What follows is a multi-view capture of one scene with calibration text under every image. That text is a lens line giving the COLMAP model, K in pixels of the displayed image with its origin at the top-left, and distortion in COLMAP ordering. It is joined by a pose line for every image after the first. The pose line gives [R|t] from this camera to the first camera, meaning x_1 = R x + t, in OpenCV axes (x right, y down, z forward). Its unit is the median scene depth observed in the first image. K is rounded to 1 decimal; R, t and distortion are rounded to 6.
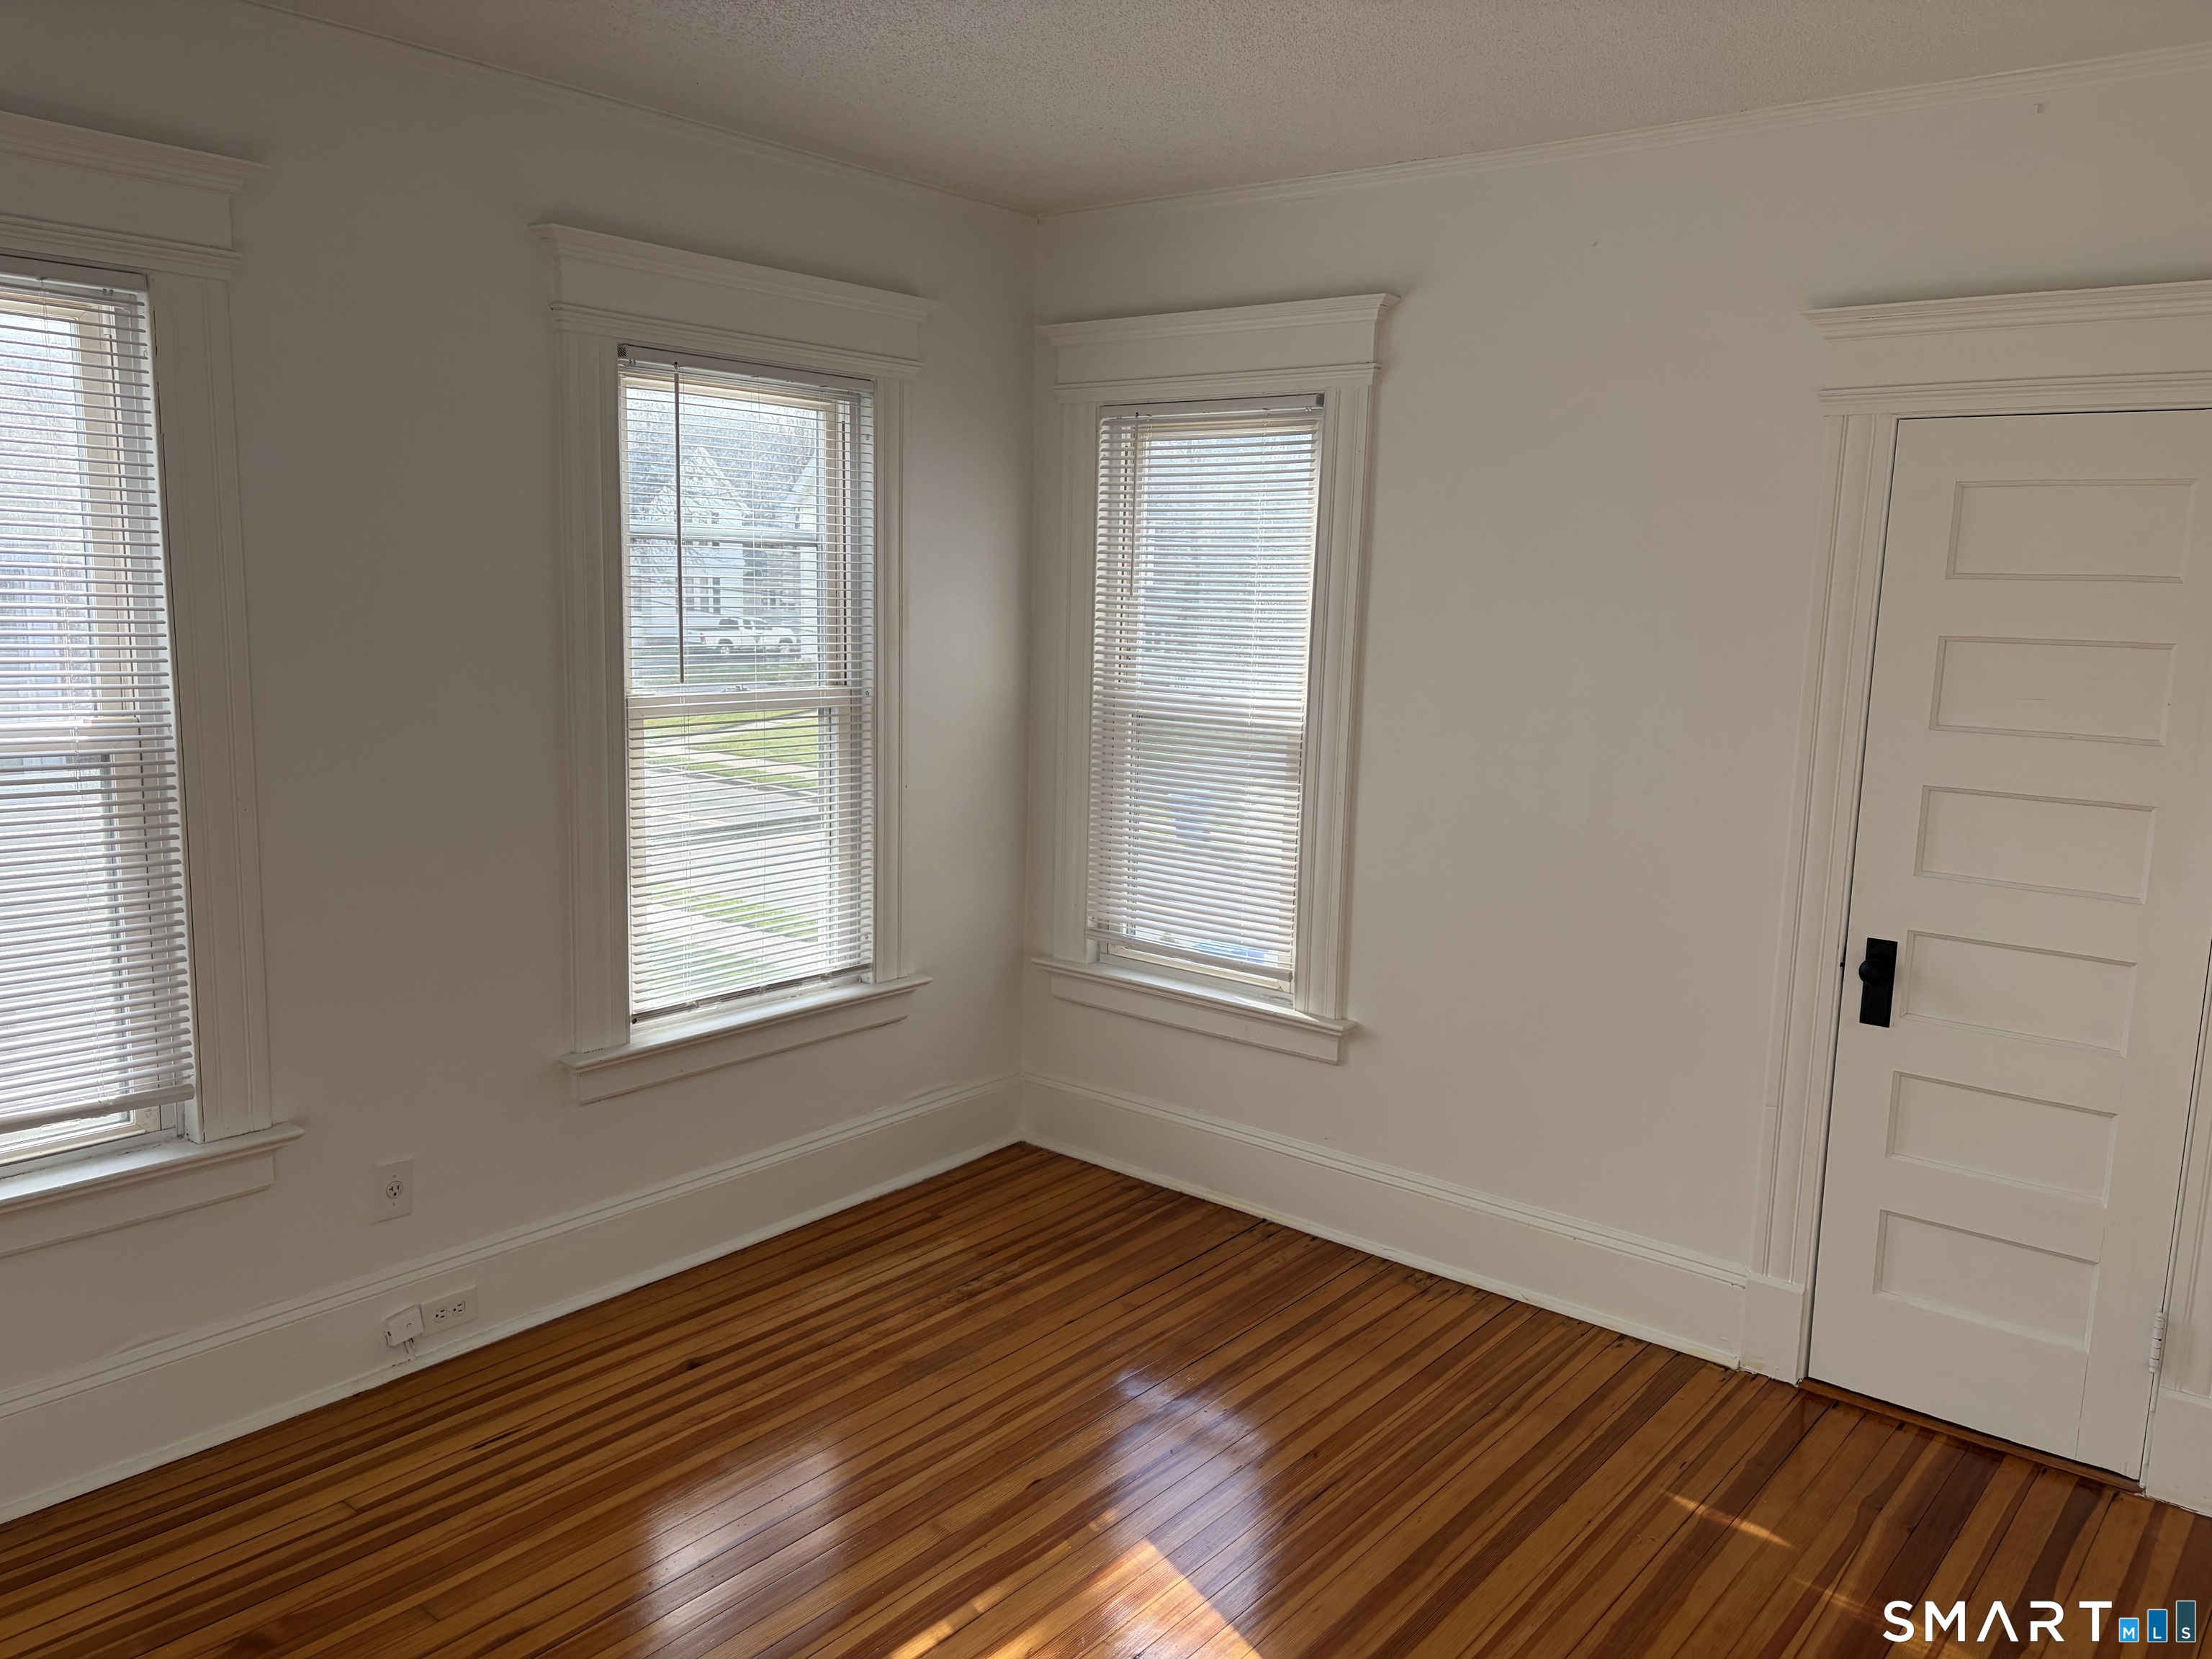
lens RADIAL K [[1678.1, 0, 1099.0], [0, 1678.1, 833.0], [0, 0, 1]] dist [0.086451, -0.083625]
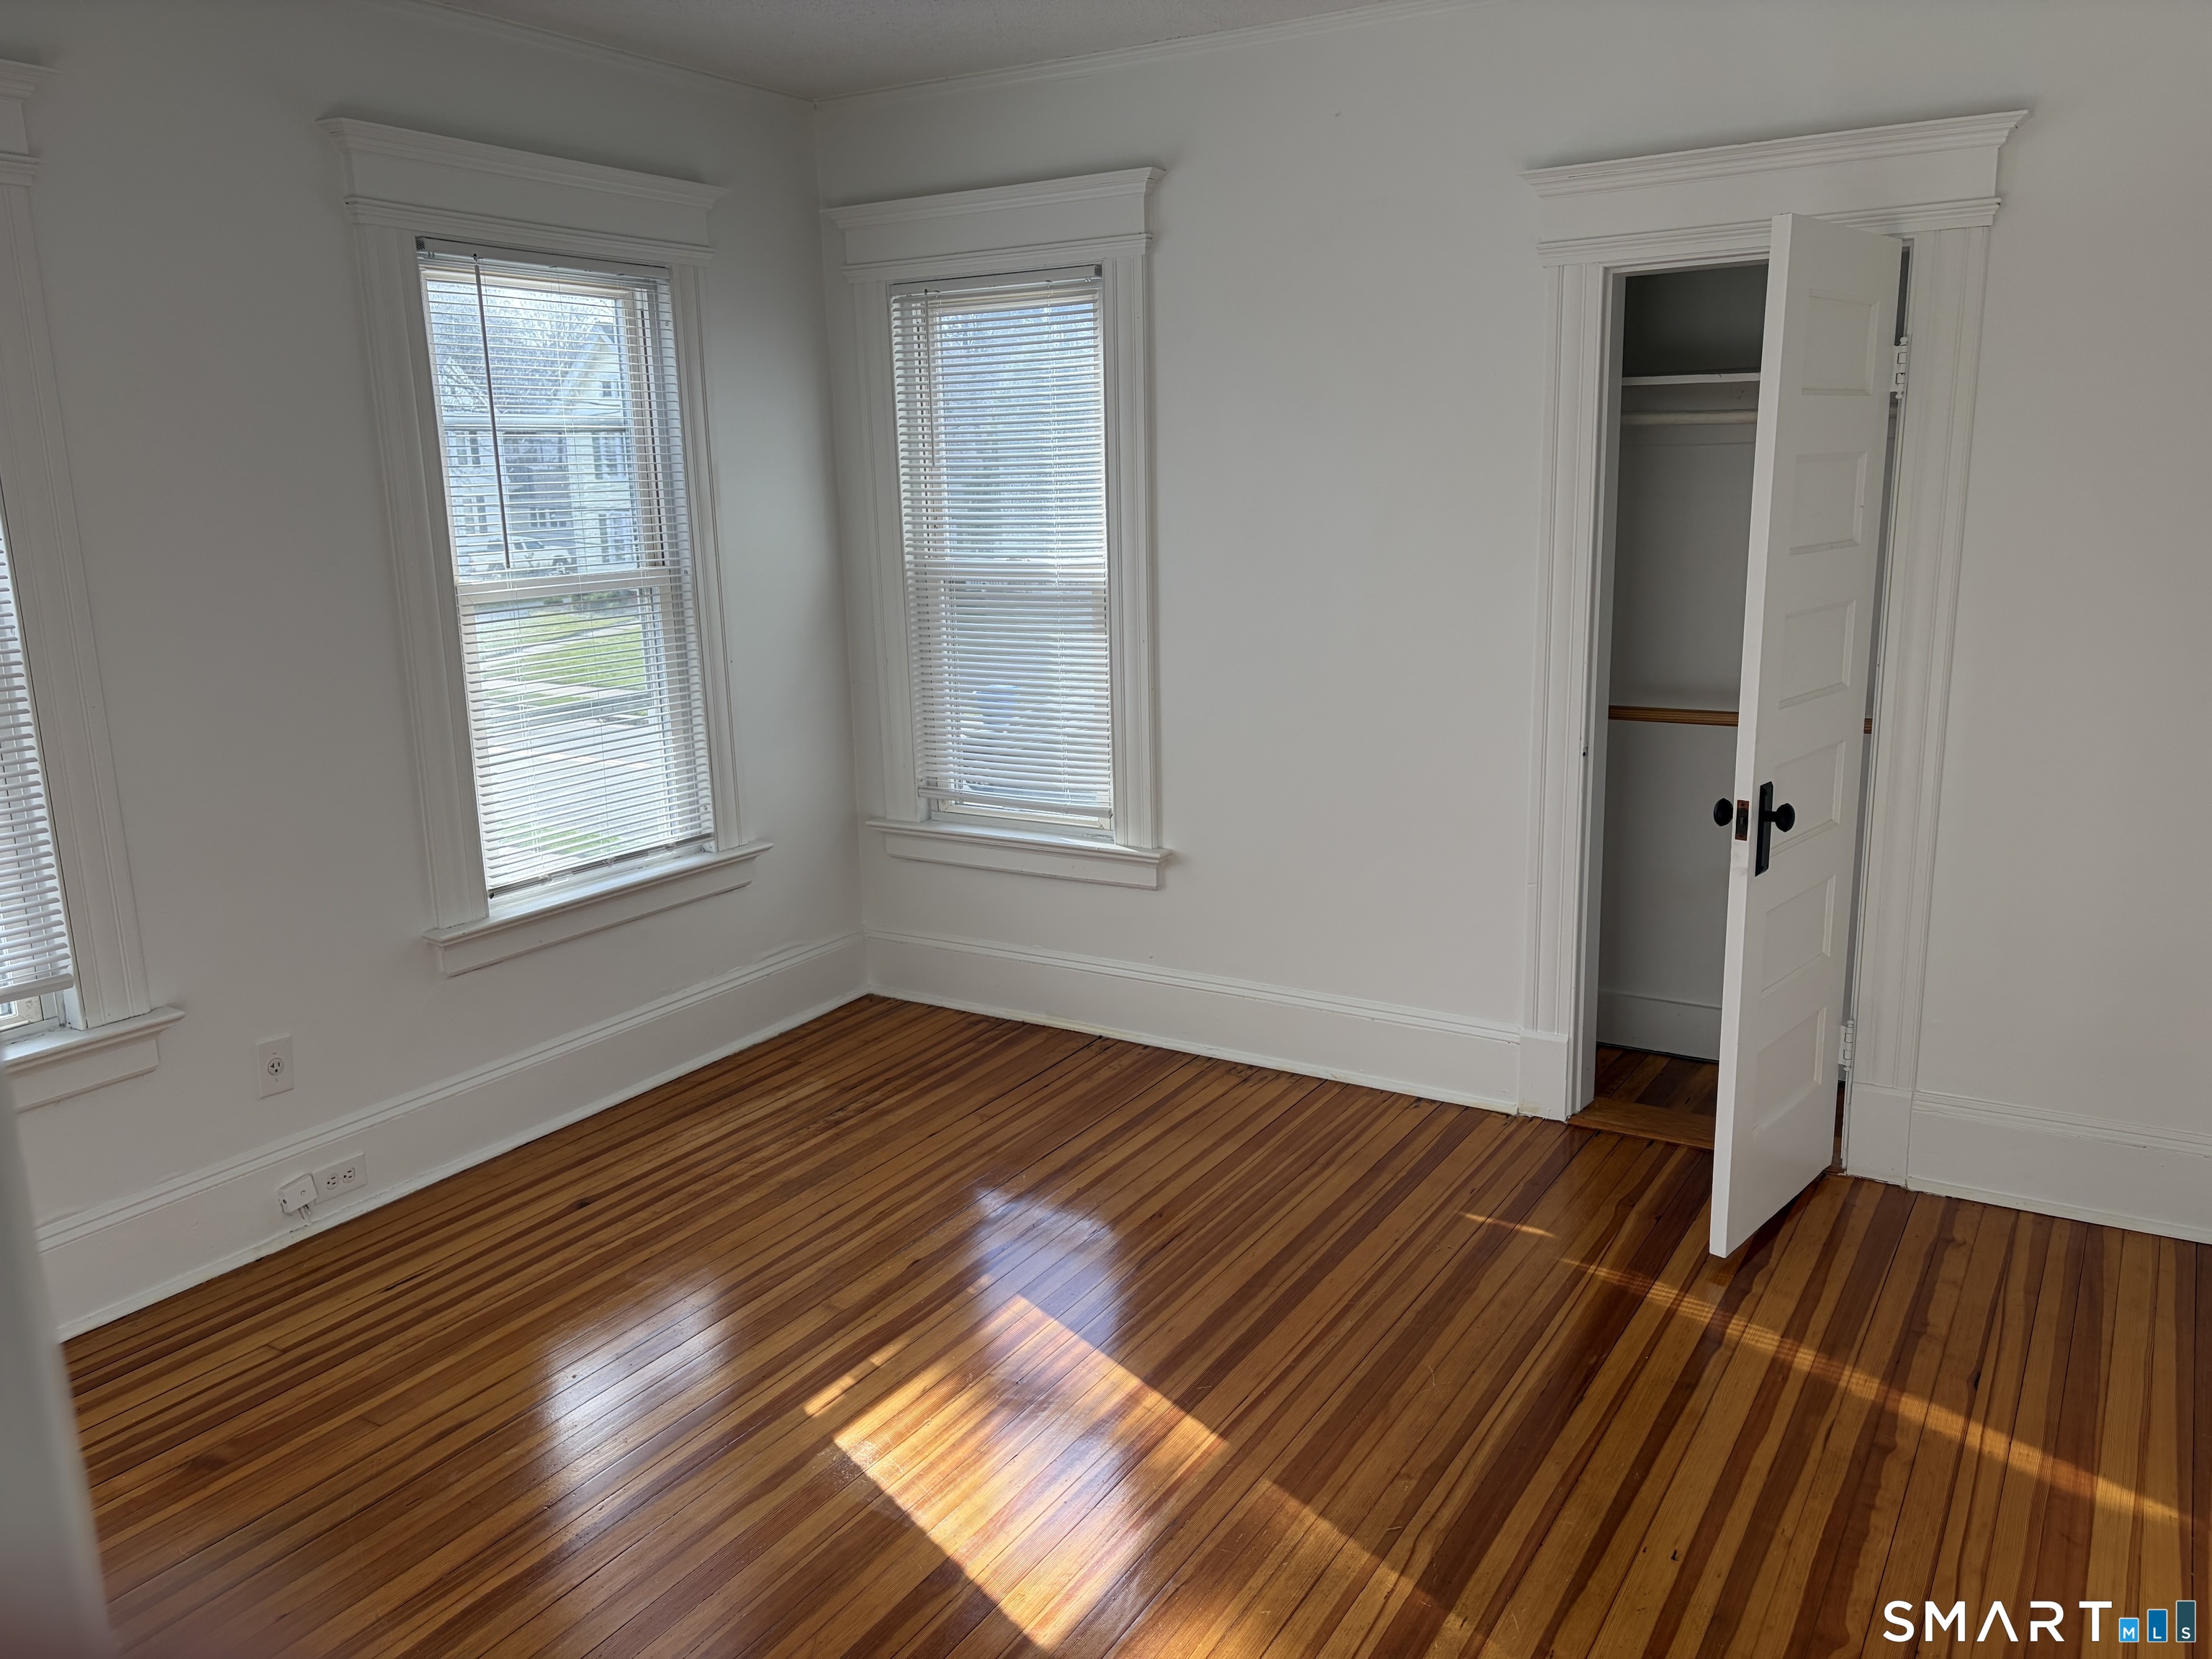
lens RADIAL K [[1700.9, 0, 1106.0], [0, 1700.9, 829.5], [0, 0, 1]] dist [0.045049, 0.002197]
pose [[0.990215, -0.076560, 0.116674, -0.018442], [0.070150, 0.995843, 0.058097, 0.035240], [-0.120637, -0.049344, 0.991470, -0.094773]]
